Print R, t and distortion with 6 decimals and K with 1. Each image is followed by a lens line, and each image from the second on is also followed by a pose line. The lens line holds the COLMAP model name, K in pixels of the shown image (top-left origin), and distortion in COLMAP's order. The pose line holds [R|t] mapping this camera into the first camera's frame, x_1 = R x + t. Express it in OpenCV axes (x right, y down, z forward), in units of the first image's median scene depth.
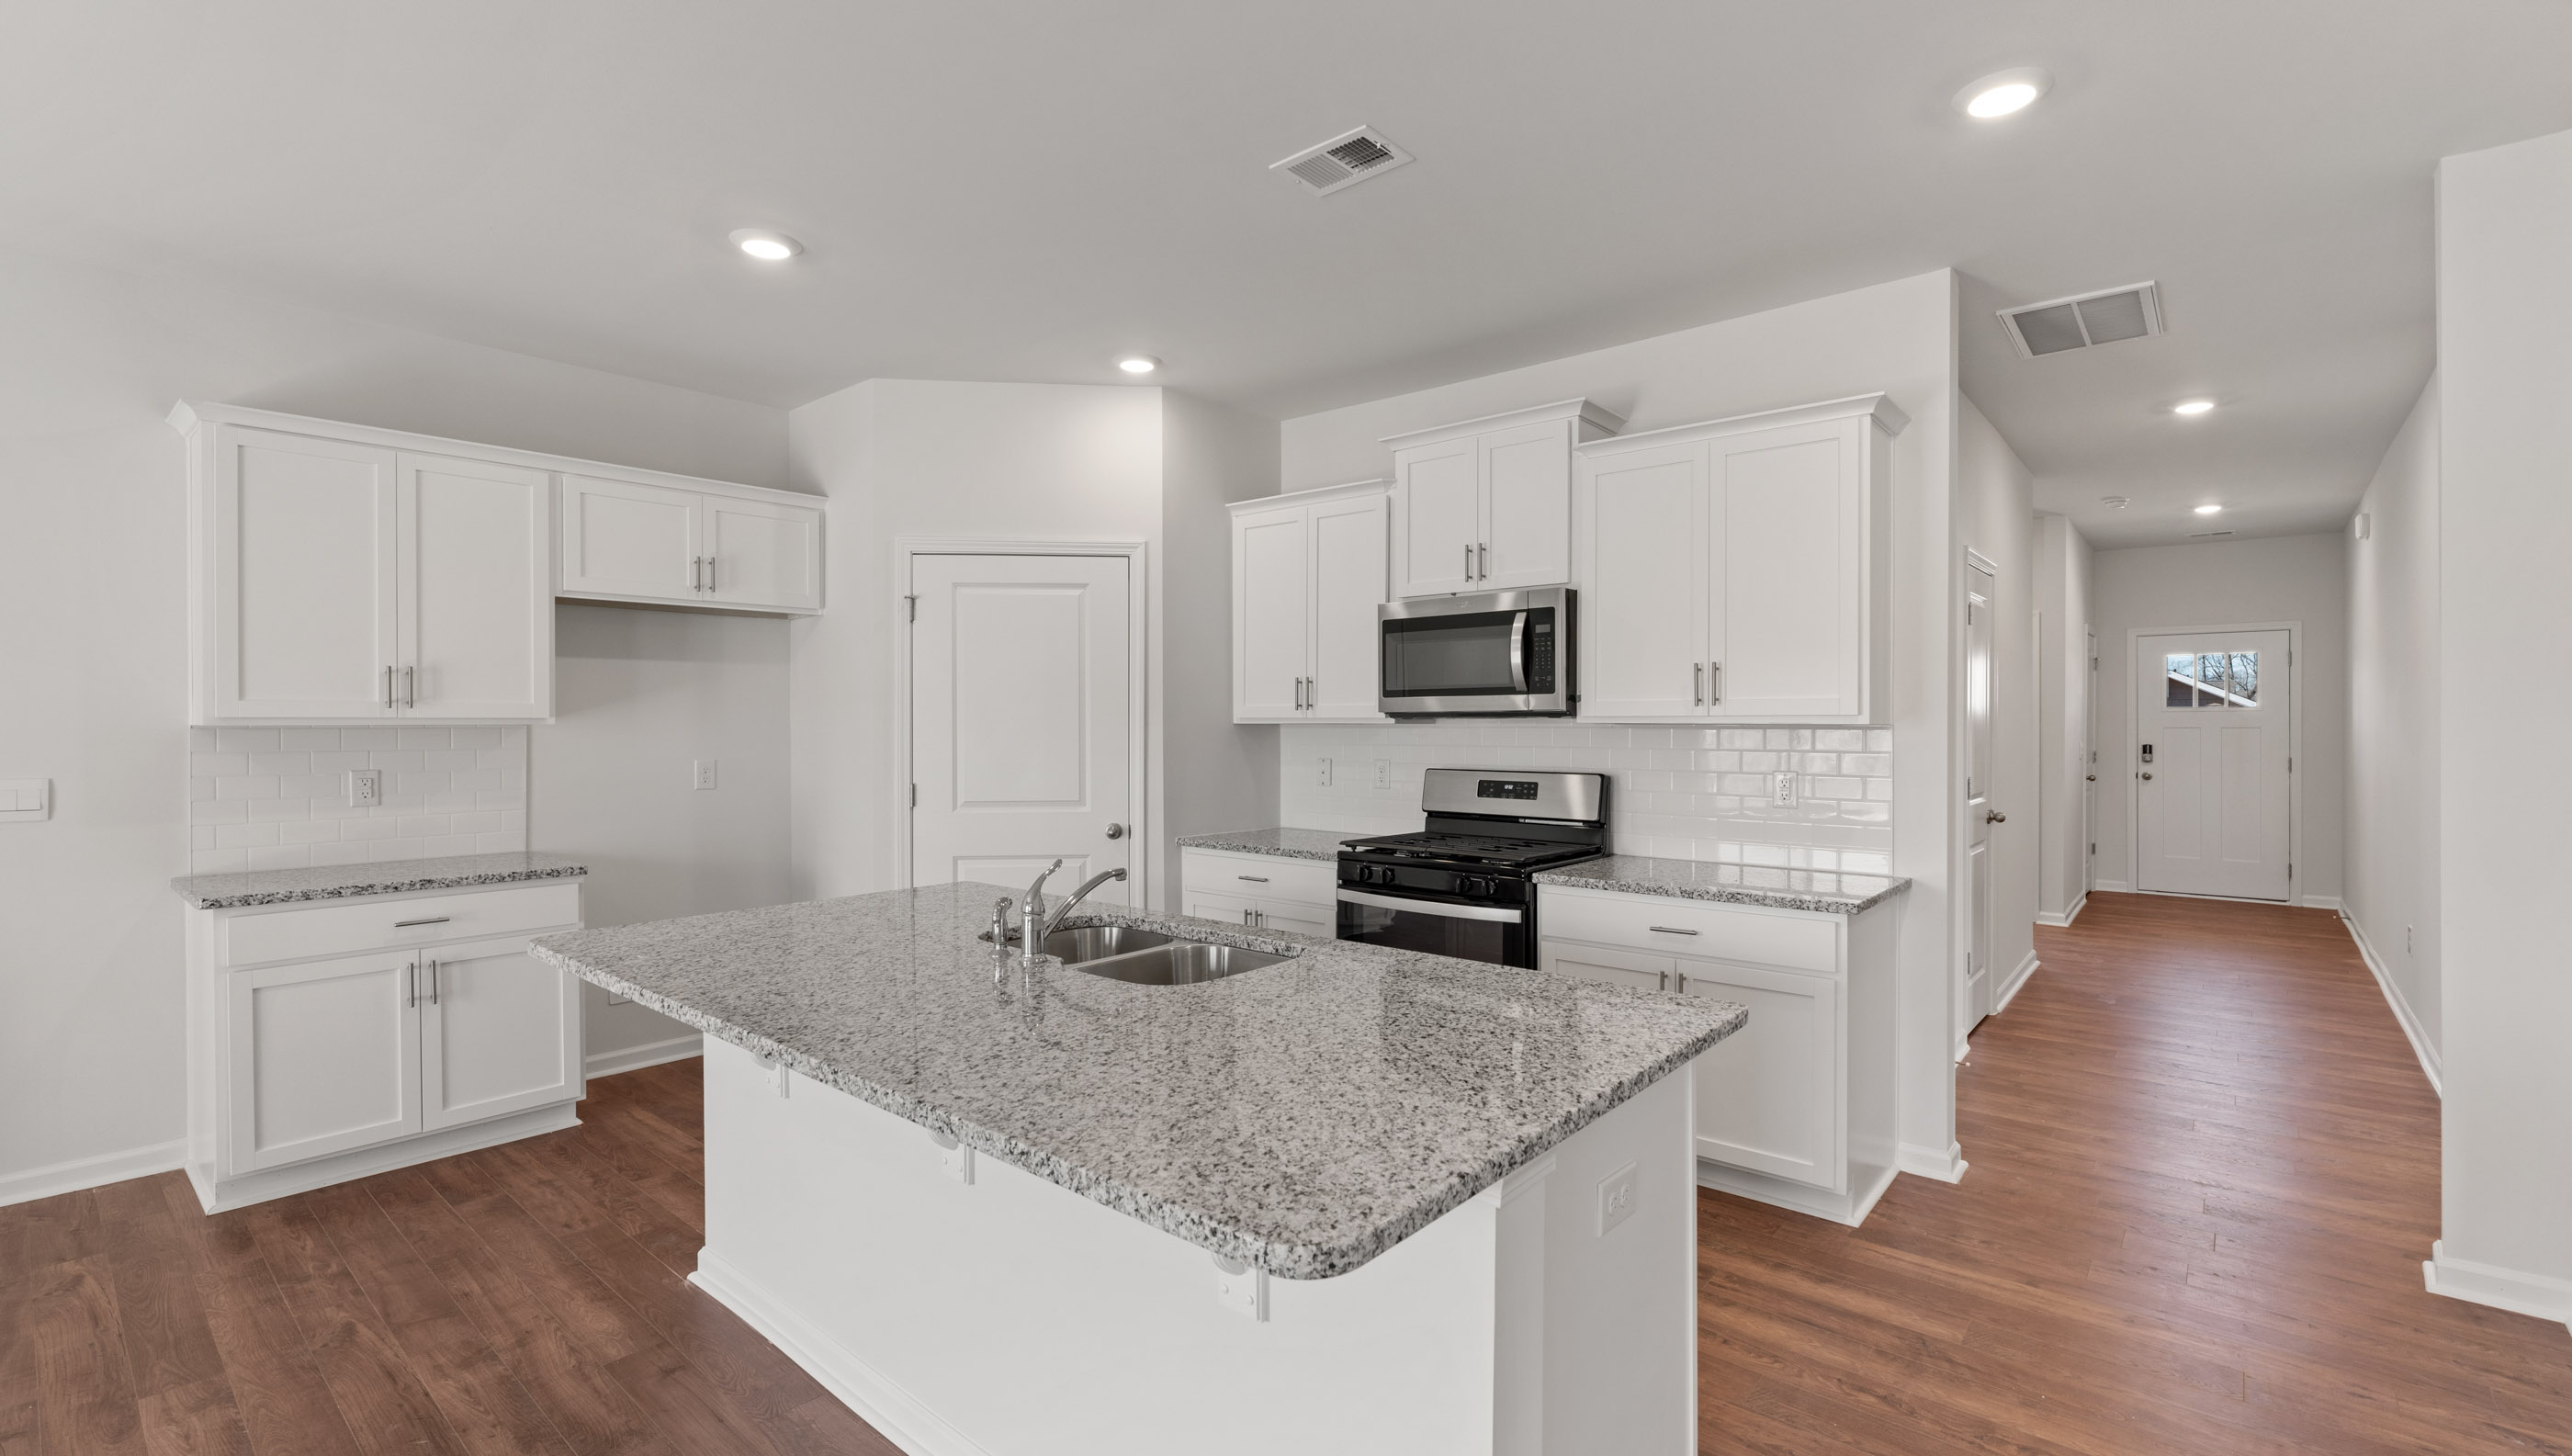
lens RADIAL K [[1110.7, 0, 1286.0], [0, 1110.7, 728.0], [0, 0, 1]] dist [-0.010179, 0.000048]
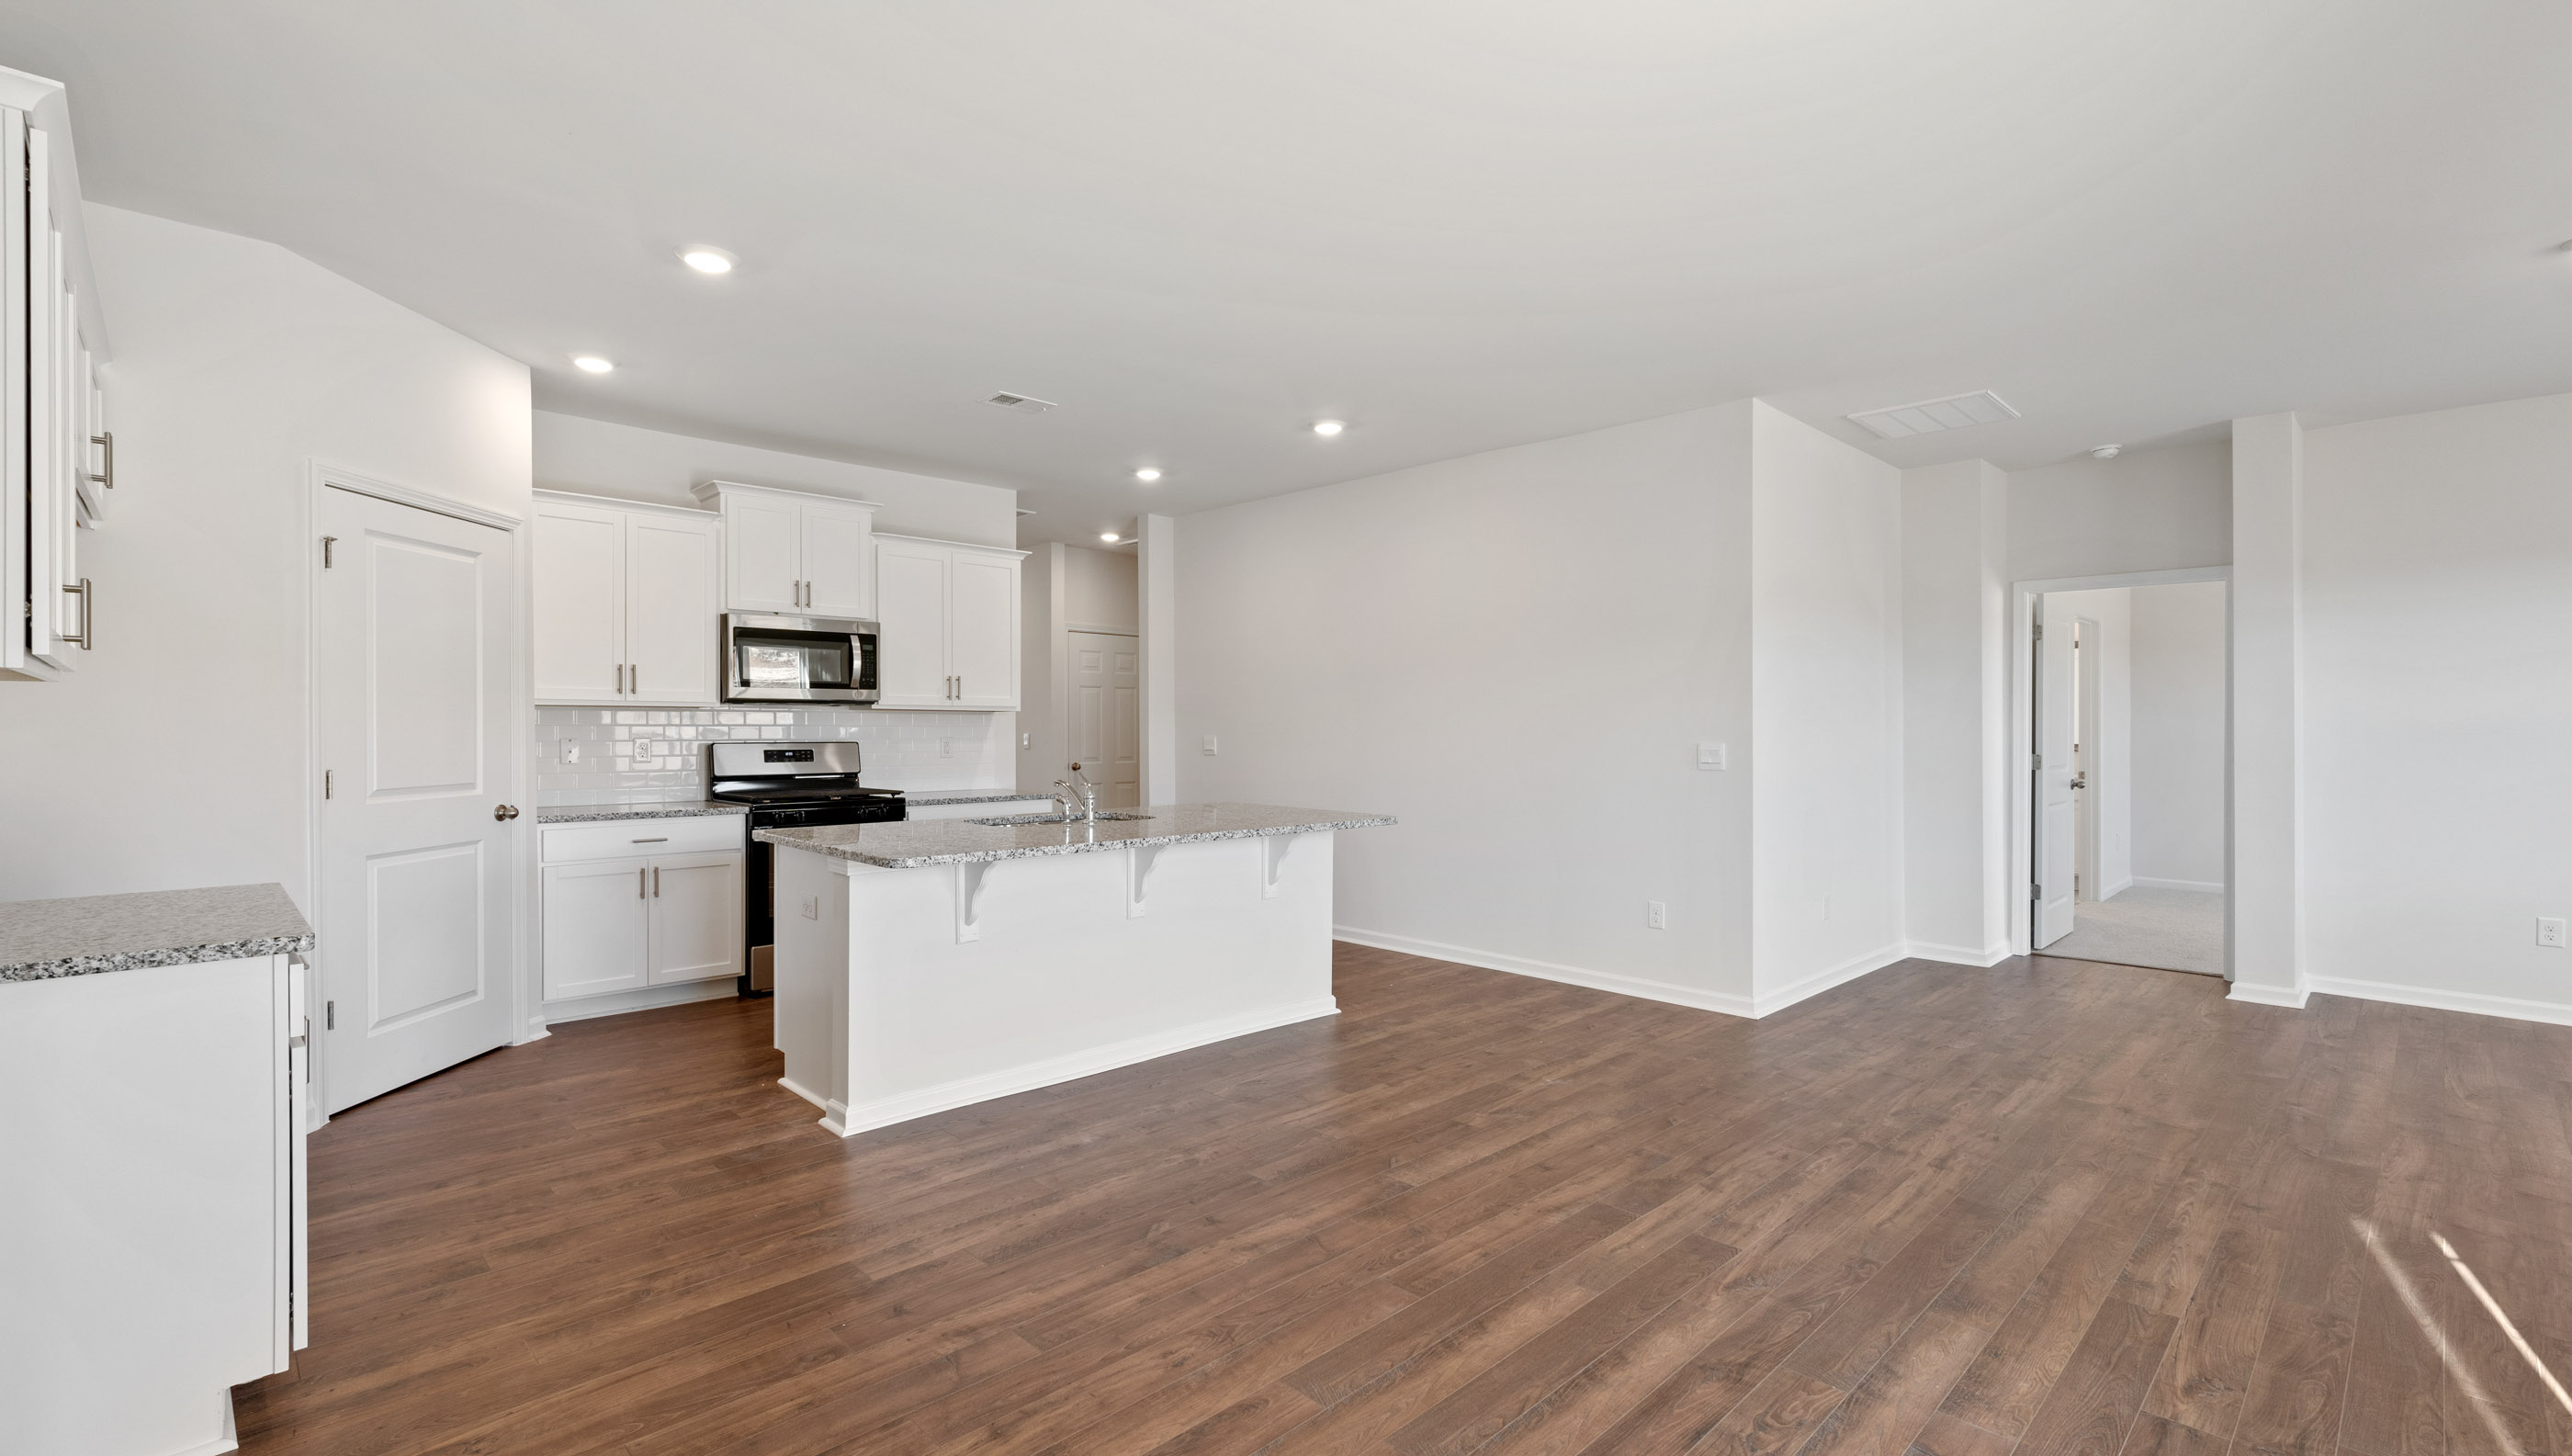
lens RADIAL K [[1118.7, 0, 1281.7], [0, 1118.7, 734.5], [0, 0, 1]] dist [0.003864, 0.000278]
pose [[0.097753, -0.006146, 0.995192, -1.188952], [0.001901, 0.999980, 0.005989, 0.022557], [-0.995209, 0.001306, 0.097763, 0.255492]]
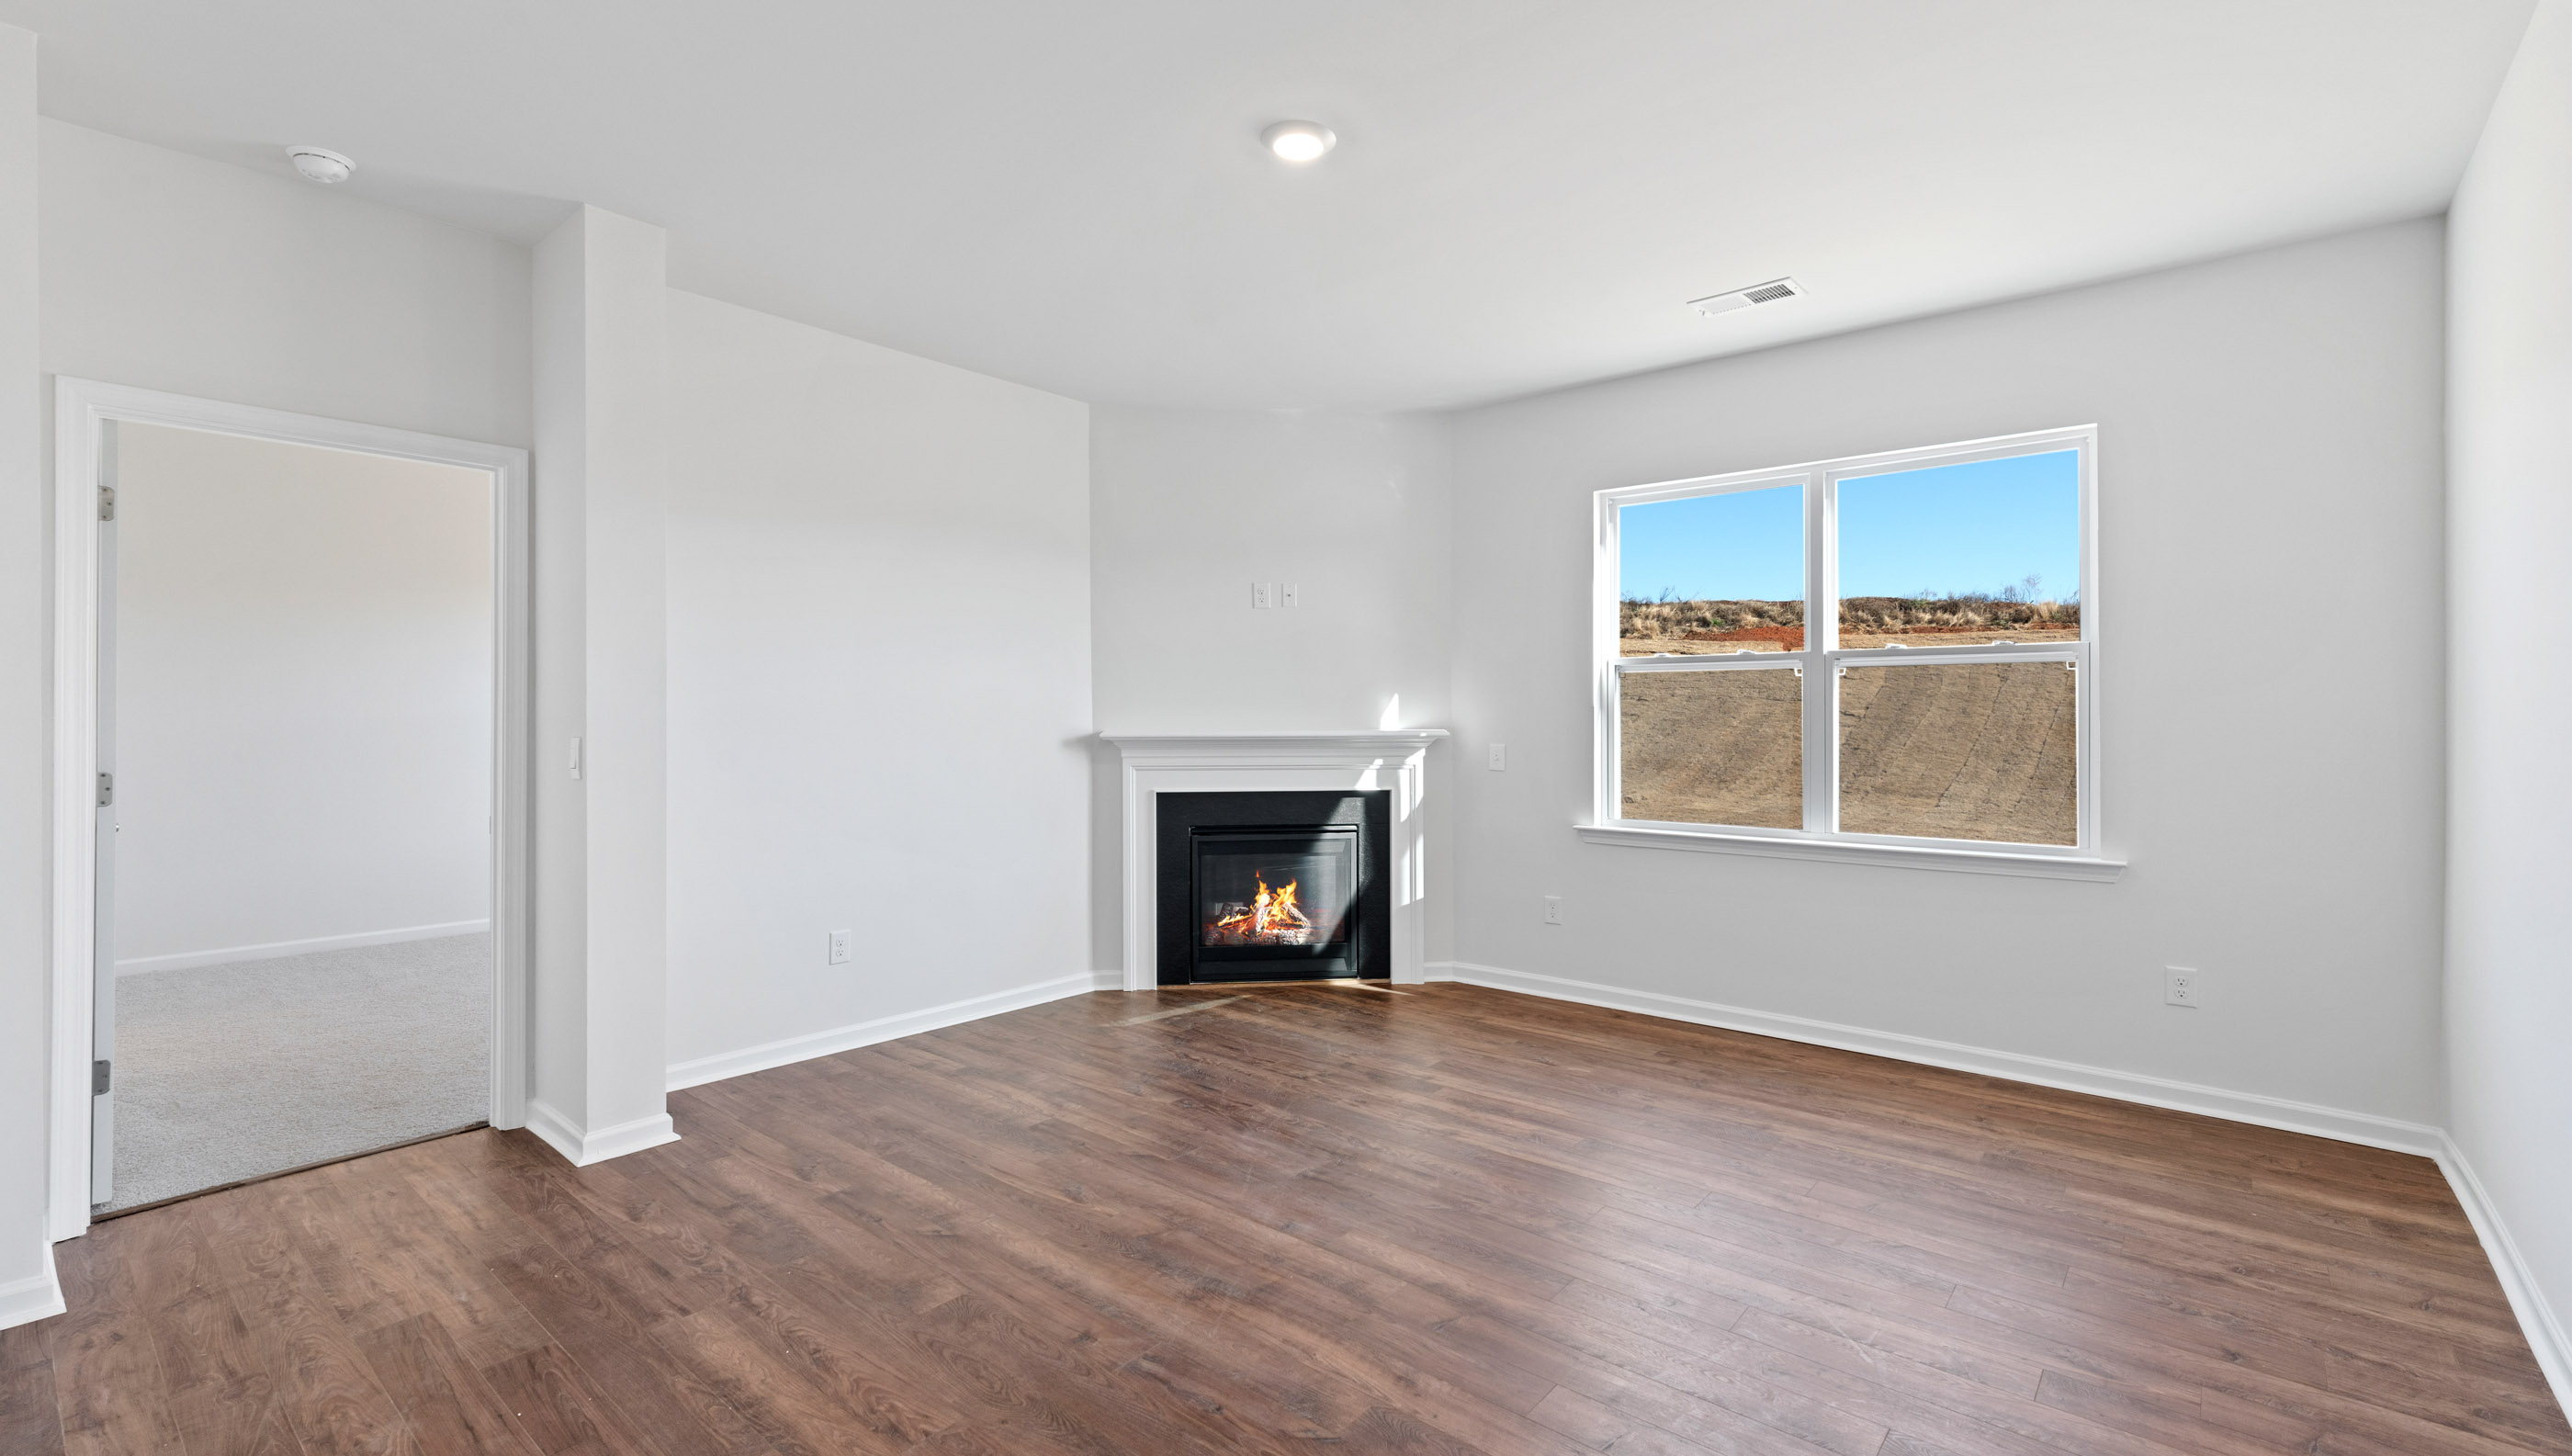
lens RADIAL K [[1105.5, 0, 1280.6], [0, 1105.5, 709.8], [0, 0, 1]] dist [0.001379, 0.000073]
pose [[-0.999971, -0.001728, -0.007468, -0.261652], [-0.001700, 0.999991, -0.003866, 0.023715], [0.007475, -0.003853, -0.999965, 0.063331]]
